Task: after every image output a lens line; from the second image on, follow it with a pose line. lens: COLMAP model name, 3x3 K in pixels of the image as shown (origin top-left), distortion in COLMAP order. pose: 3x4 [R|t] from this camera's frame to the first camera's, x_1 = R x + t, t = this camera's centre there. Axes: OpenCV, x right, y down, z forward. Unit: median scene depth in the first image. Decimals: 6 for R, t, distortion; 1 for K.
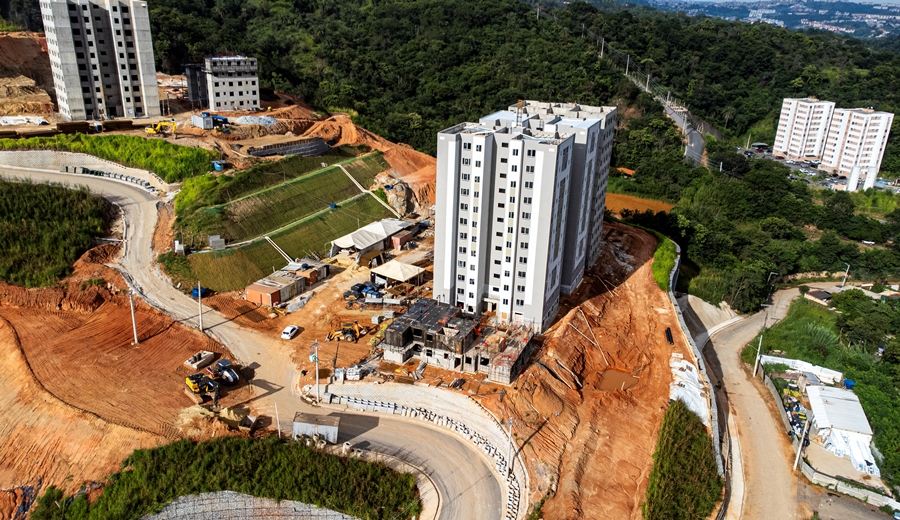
lens RADIAL K [[687.0, 0, 450.1], [0, 687.0, 258.5], [0, 0, 1]] dist [0.022123, 0.055749]
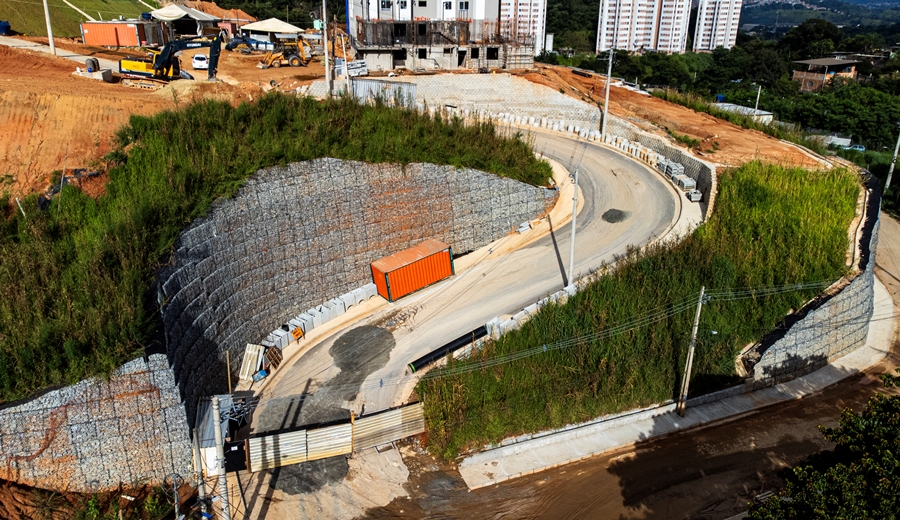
lens RADIAL K [[687.0, 0, 449.7], [0, 687.0, 253.4], [0, 0, 1]] dist [0.022123, 0.055749]
pose [[0.842941, -0.202766, 0.498333, -0.234696], [0.202181, 0.977755, 0.055843, 0.174237], [-0.498571, 0.053681, 0.865185, 0.189447]]
